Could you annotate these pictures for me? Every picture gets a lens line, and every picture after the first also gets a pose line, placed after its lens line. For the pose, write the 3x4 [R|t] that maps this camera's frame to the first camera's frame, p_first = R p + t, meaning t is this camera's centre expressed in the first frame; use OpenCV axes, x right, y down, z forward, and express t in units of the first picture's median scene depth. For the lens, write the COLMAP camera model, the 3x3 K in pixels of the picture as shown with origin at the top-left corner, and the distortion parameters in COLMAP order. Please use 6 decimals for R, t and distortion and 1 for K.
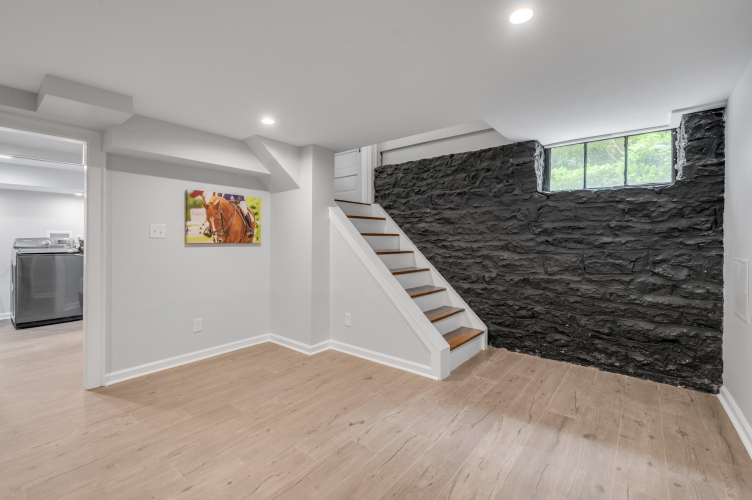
lens RADIAL K [[326.9, 0, 378.2], [0, 326.9, 240.9], [0, 0, 1]] dist [-0.001404, -0.000101]
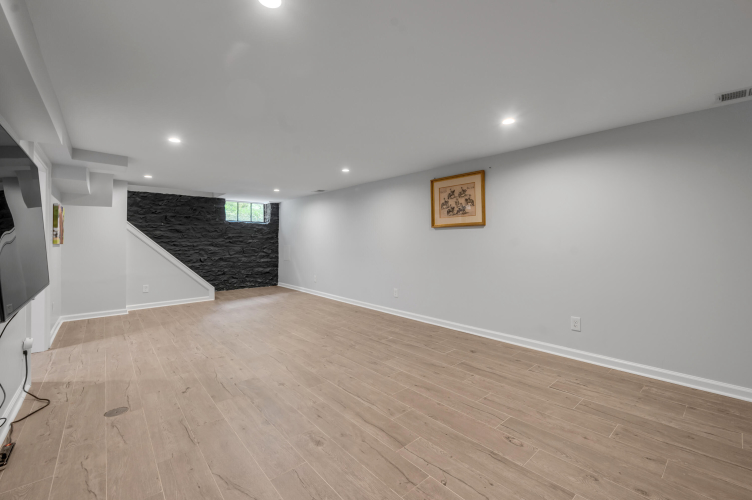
lens RADIAL K [[326.9, 0, 378.2], [0, 326.9, 240.9], [0, 0, 1]] dist [-0.001404, -0.000101]
pose [[0.179900, -0.000883, 0.983684, -1.614145], [0.006047, 0.999982, -0.000208, 0.002757], [-0.983666, 0.005986, 0.179902, -0.506169]]
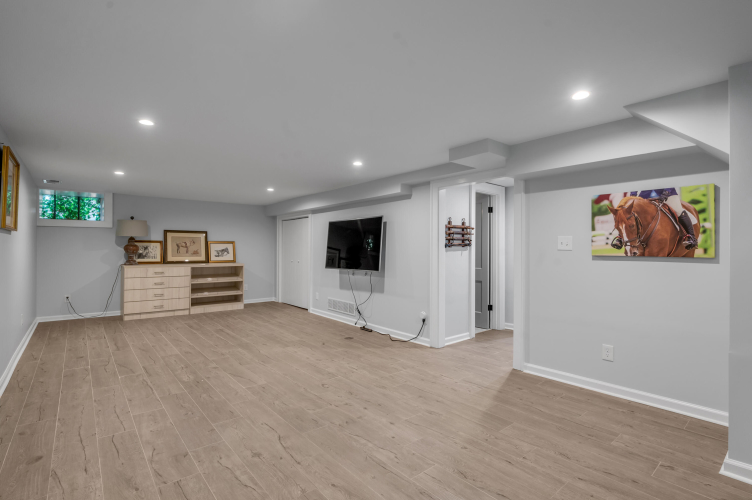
lens RADIAL K [[355.9, 0, 376.0], [0, 355.9, 250.0], [0, 0, 1]] dist [-0.001303, -0.000185]
pose [[-0.183209, -0.001647, -0.983073, 0.472083], [-0.004523, 0.999989, -0.000832, -0.005244], [0.983064, 0.004294, -0.183214, 0.582113]]
